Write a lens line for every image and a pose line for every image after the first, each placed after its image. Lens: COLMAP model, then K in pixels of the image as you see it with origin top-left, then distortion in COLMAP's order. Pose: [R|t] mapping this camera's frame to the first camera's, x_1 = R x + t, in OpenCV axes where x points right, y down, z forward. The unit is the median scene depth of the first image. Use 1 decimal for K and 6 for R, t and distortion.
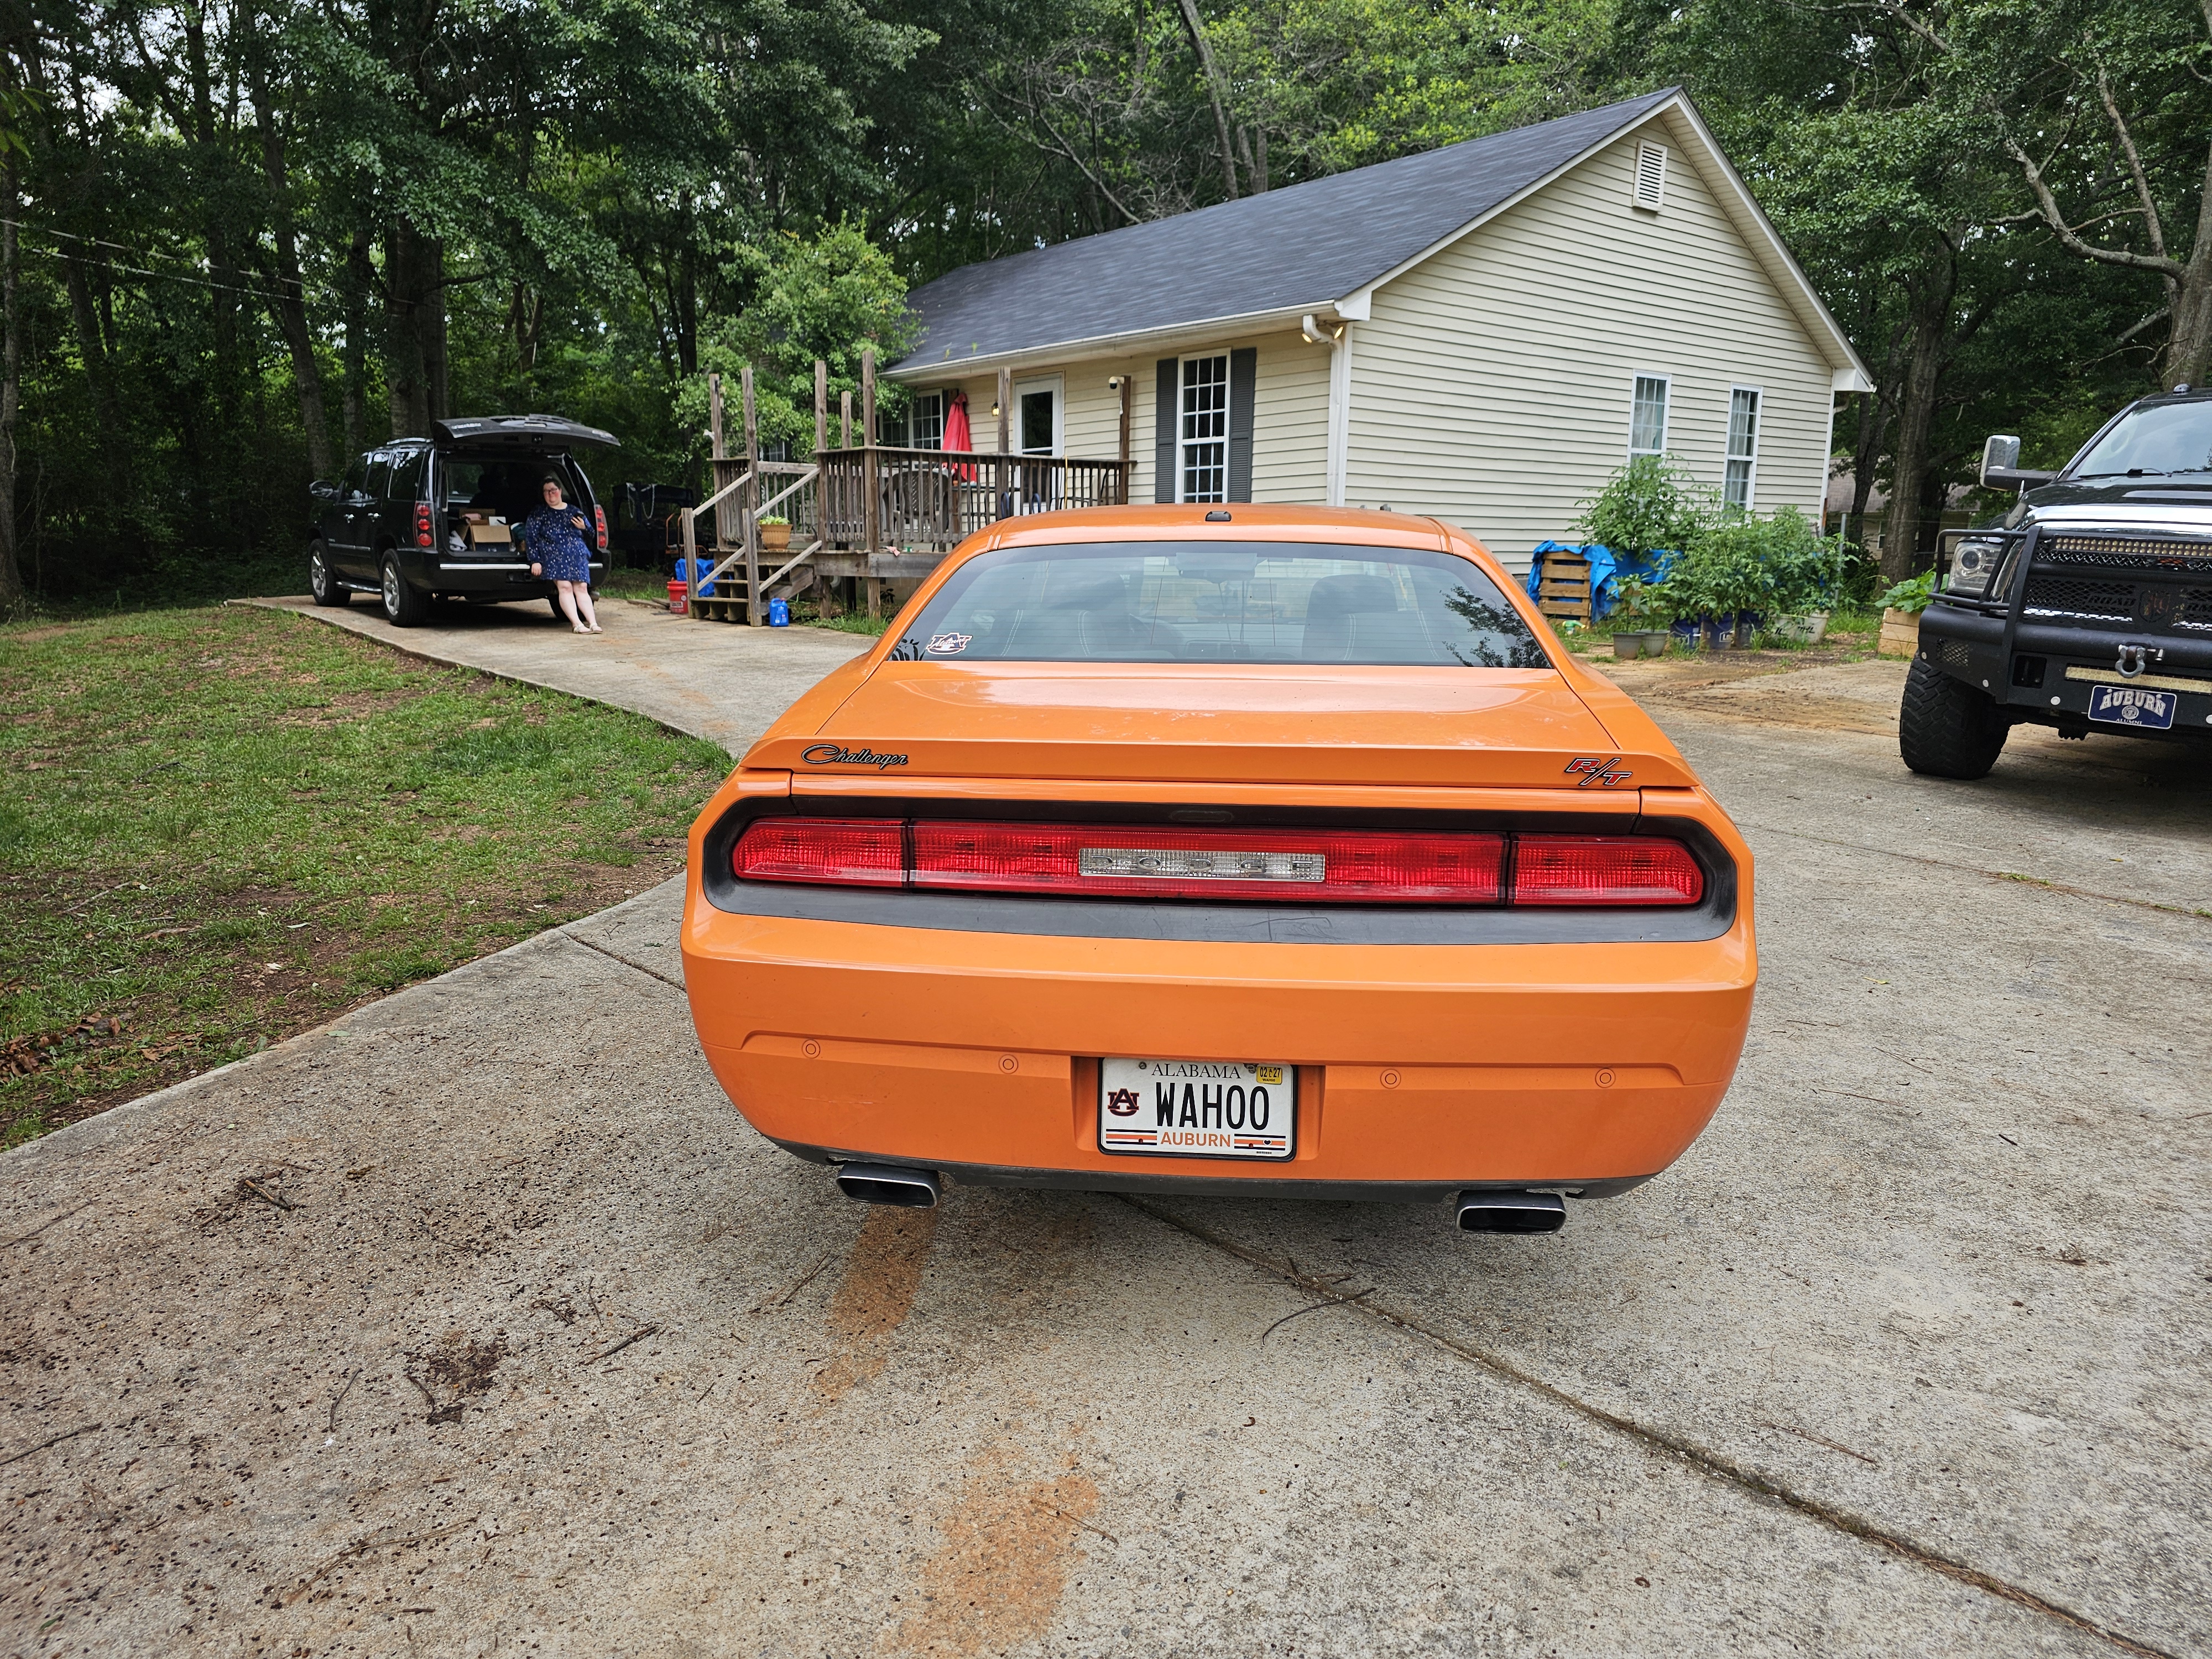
lens RADIAL K [[1473.2, 0, 1103.4], [0, 1473.2, 837.4], [0, 0, 1]] dist [0.037928, -0.026811]
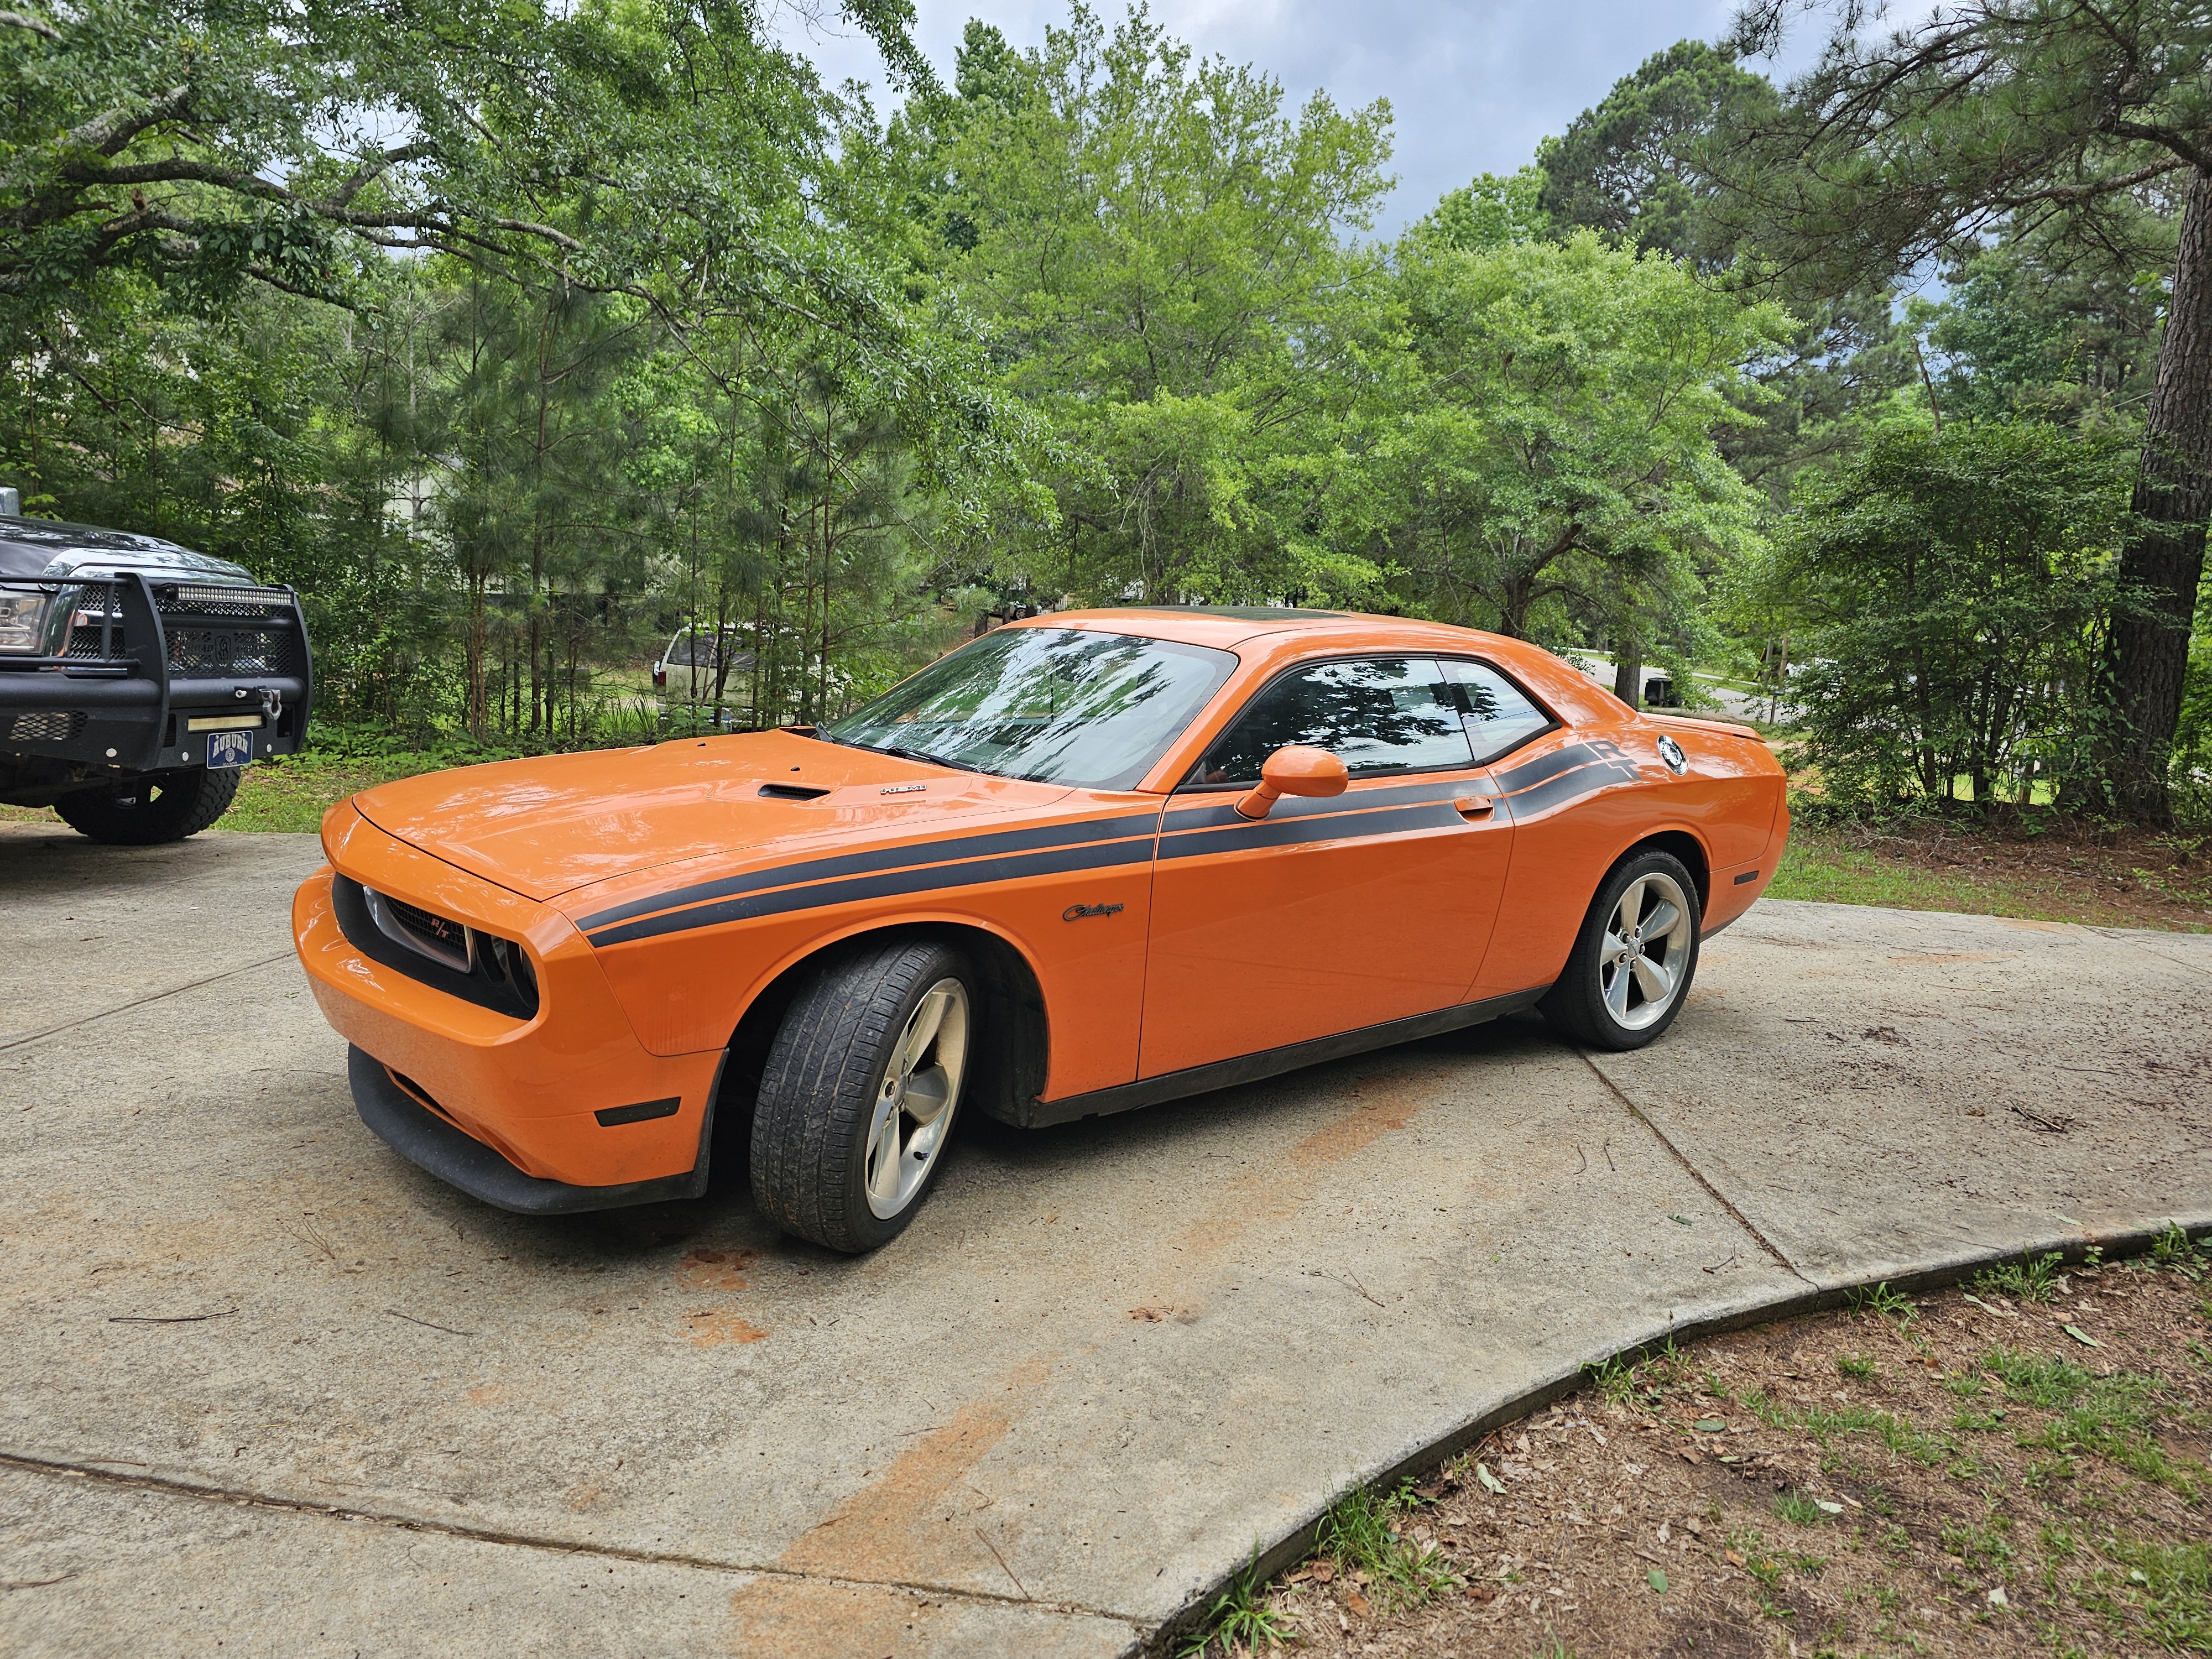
lens RADIAL K [[1473.2, 0, 1119.9], [0, 1473.2, 843.0], [0, 0, 1]] dist [0.037928, -0.026811]
pose [[-0.685402, -0.156795, 0.711083, -0.224730], [0.110715, 0.942747, 0.314594, -0.136127], [-0.719698, 0.294351, -0.628802, 0.593302]]
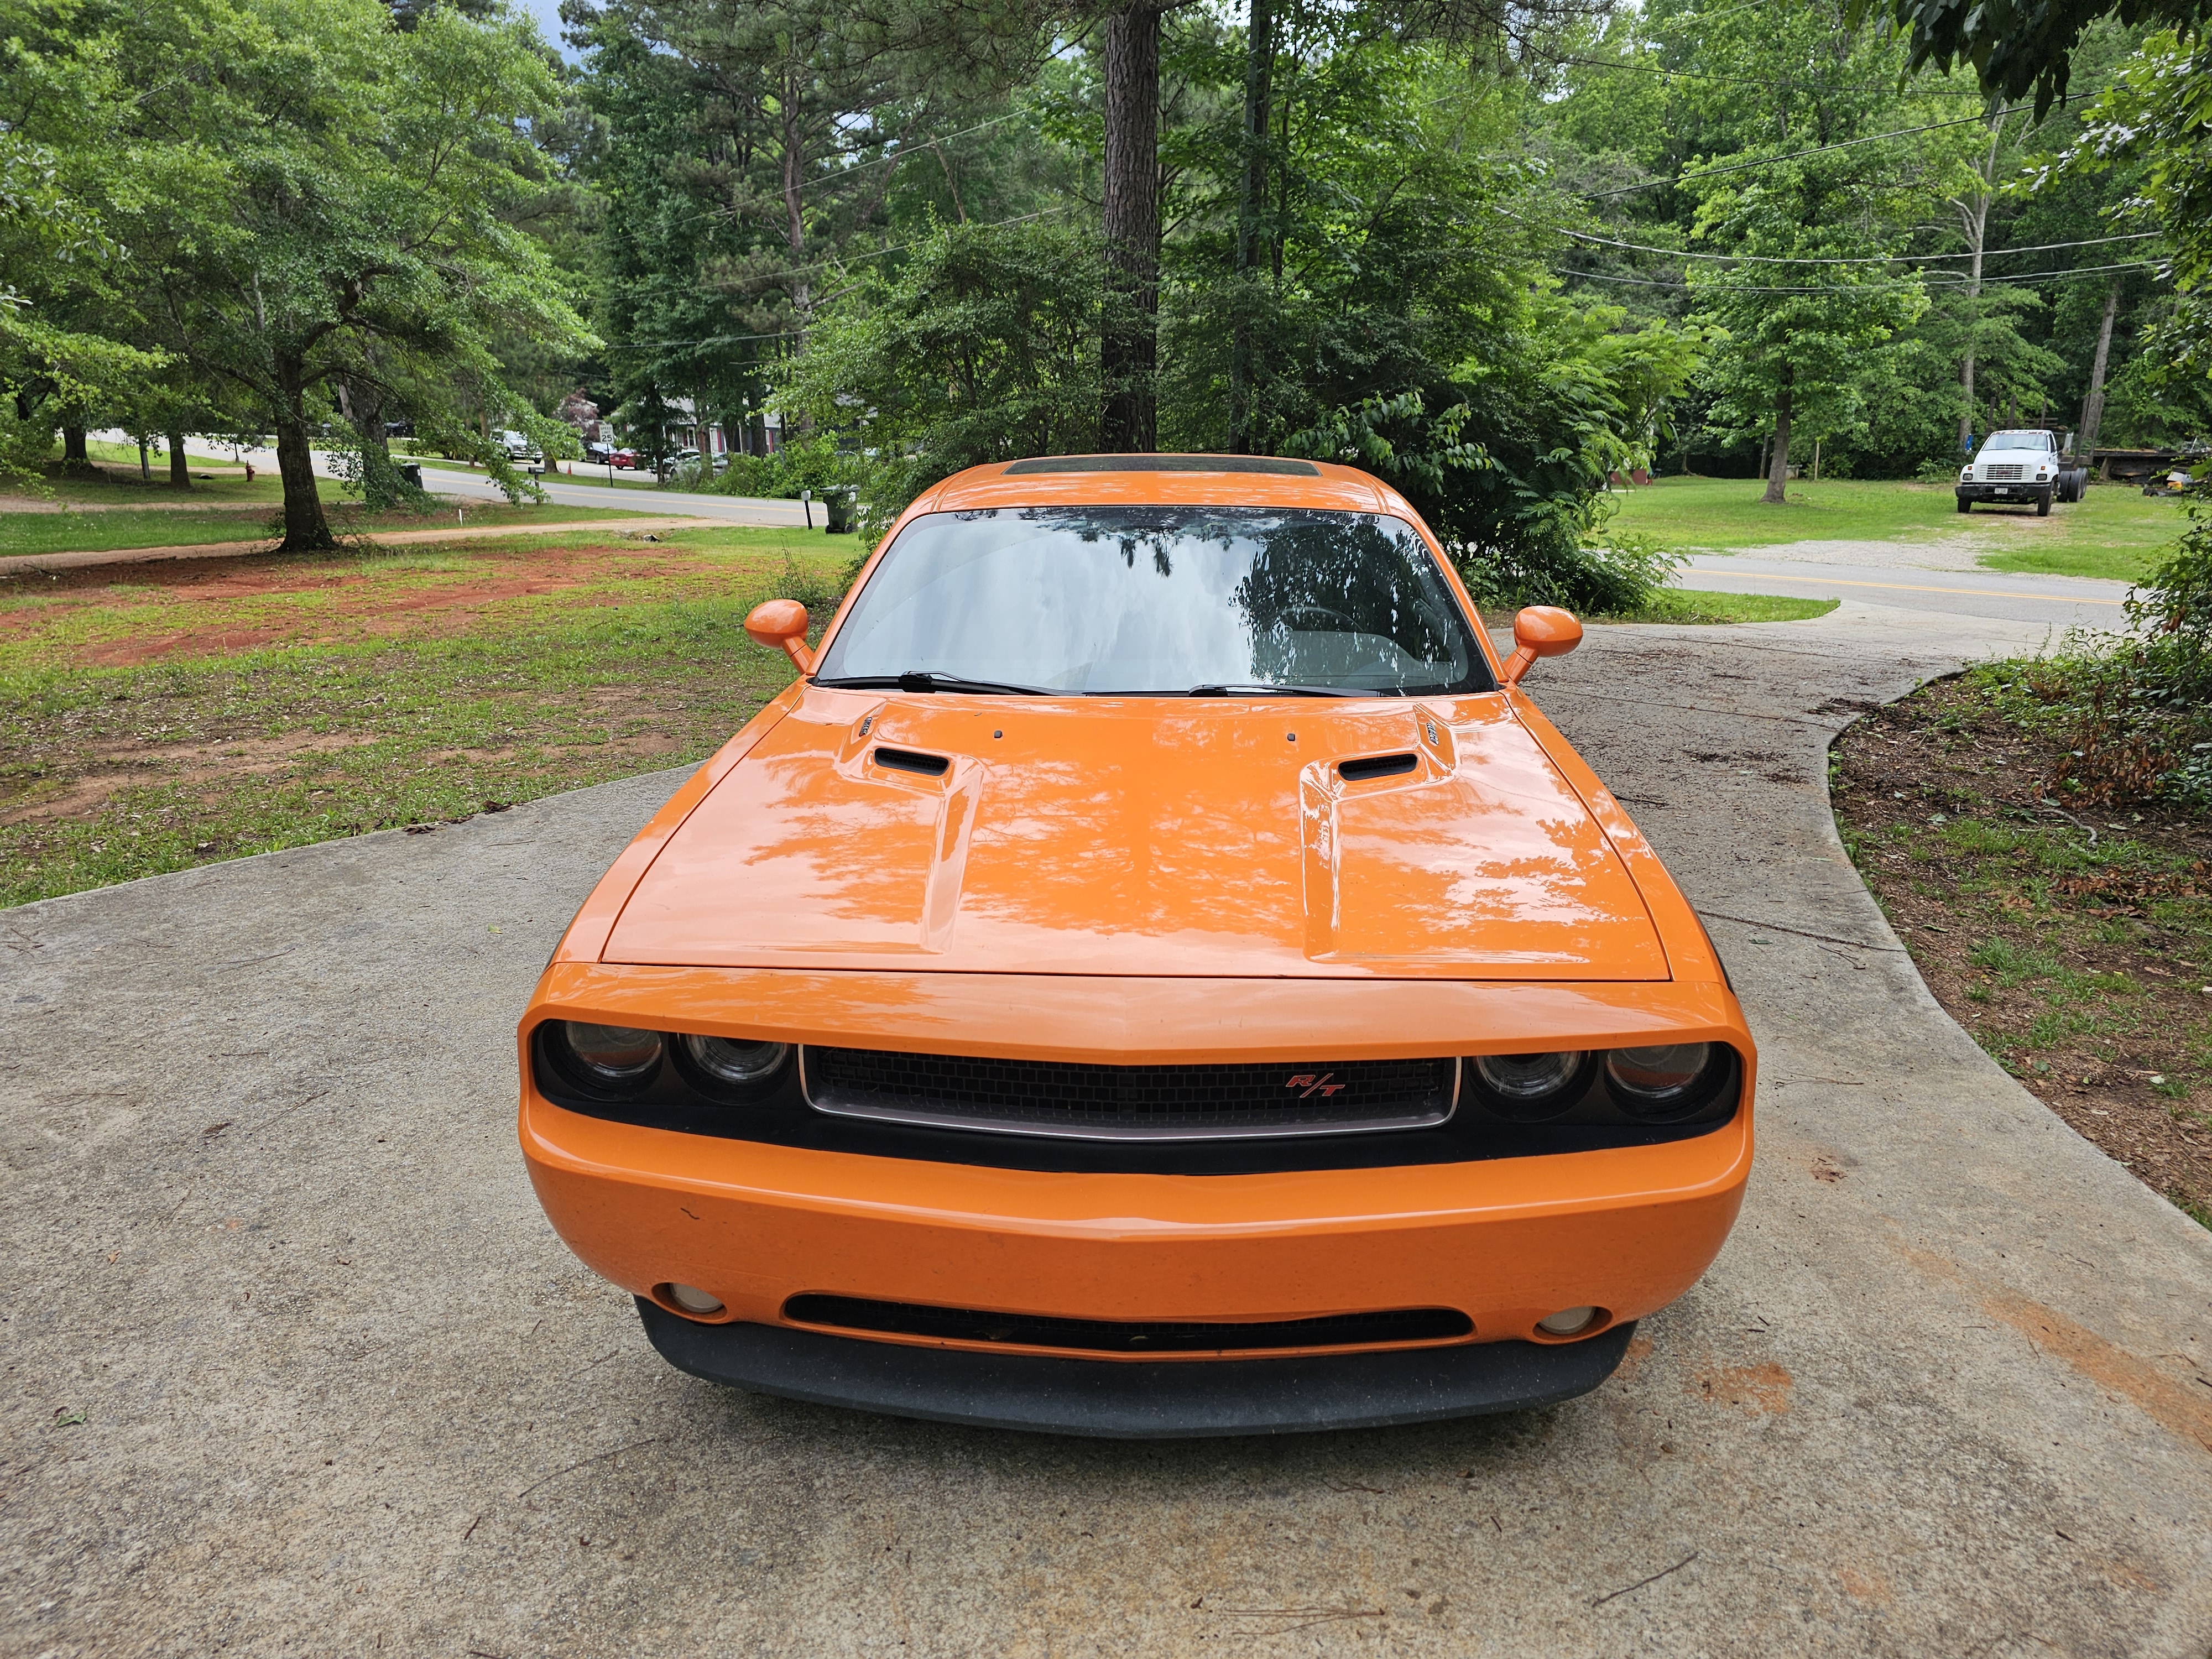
lens RADIAL K [[1473.2, 0, 1114.5], [0, 1473.2, 815.8], [0, 0, 1]] dist [0.037928, -0.026811]
pose [[-0.999385, 0.003824, -0.034861, 0.046182], [-0.013273, 0.878864, 0.476888, -0.159092], [0.032462, 0.477057, -0.878273, 0.648016]]
